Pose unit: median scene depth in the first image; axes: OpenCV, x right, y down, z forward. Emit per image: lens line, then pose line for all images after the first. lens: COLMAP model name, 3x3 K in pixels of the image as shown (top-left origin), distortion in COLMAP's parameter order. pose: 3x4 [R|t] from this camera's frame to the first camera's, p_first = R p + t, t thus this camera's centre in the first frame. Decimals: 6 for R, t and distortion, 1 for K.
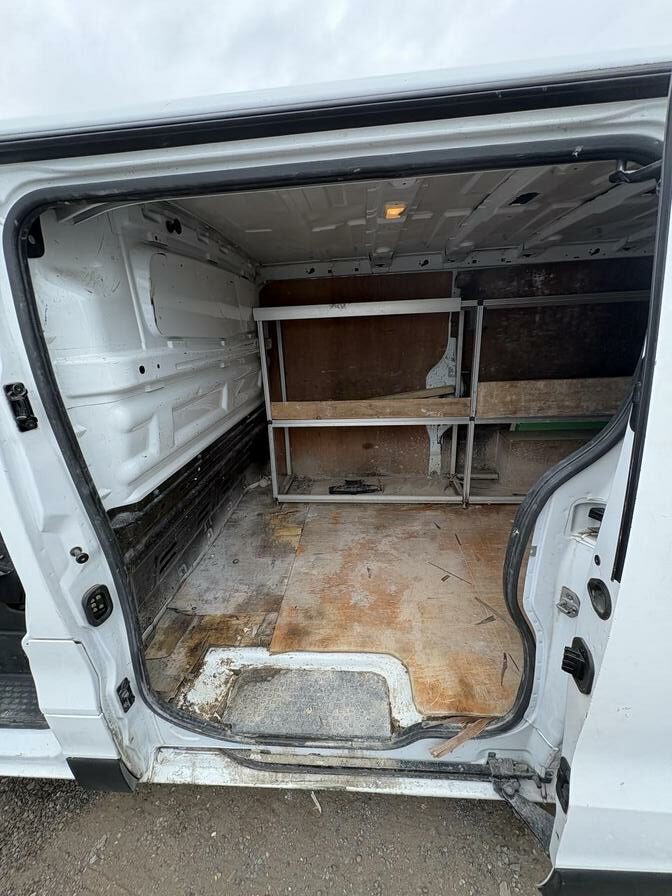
lens RADIAL K [[356.6, 0, 335.8], [0, 356.6, 449.5], [0, 0, 1]] dist [0.000553, 0.000056]
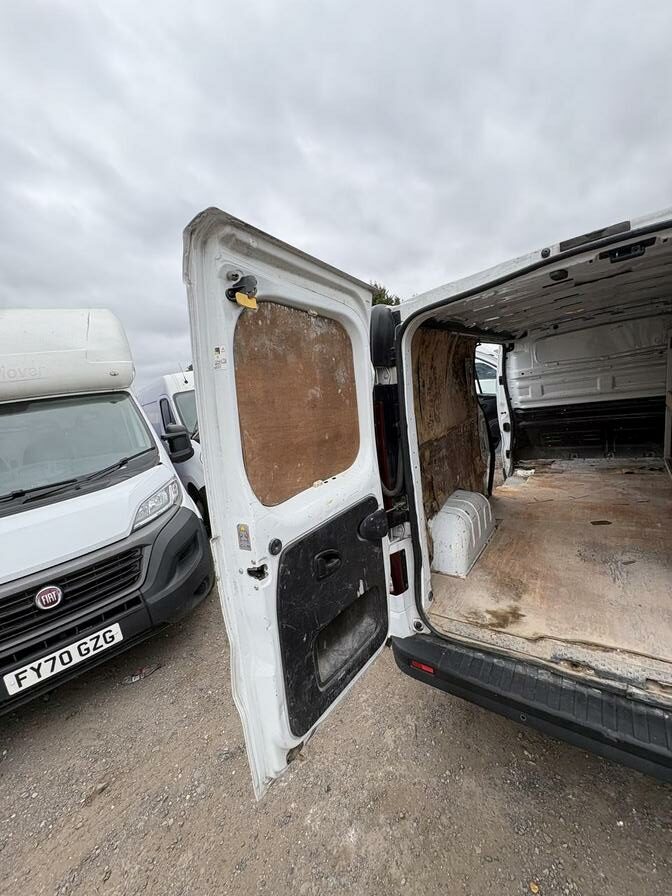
lens RADIAL K [[356.6, 0, 335.8], [0, 356.6, 449.5], [0, 0, 1]] dist [0.000553, 0.000056]
pose [[-0.540273, 0.247504, -0.804268, 3.737410], [-0.108619, 0.927259, 0.358319, -0.594636], [0.834450, 0.280949, -0.474090, 1.288740]]
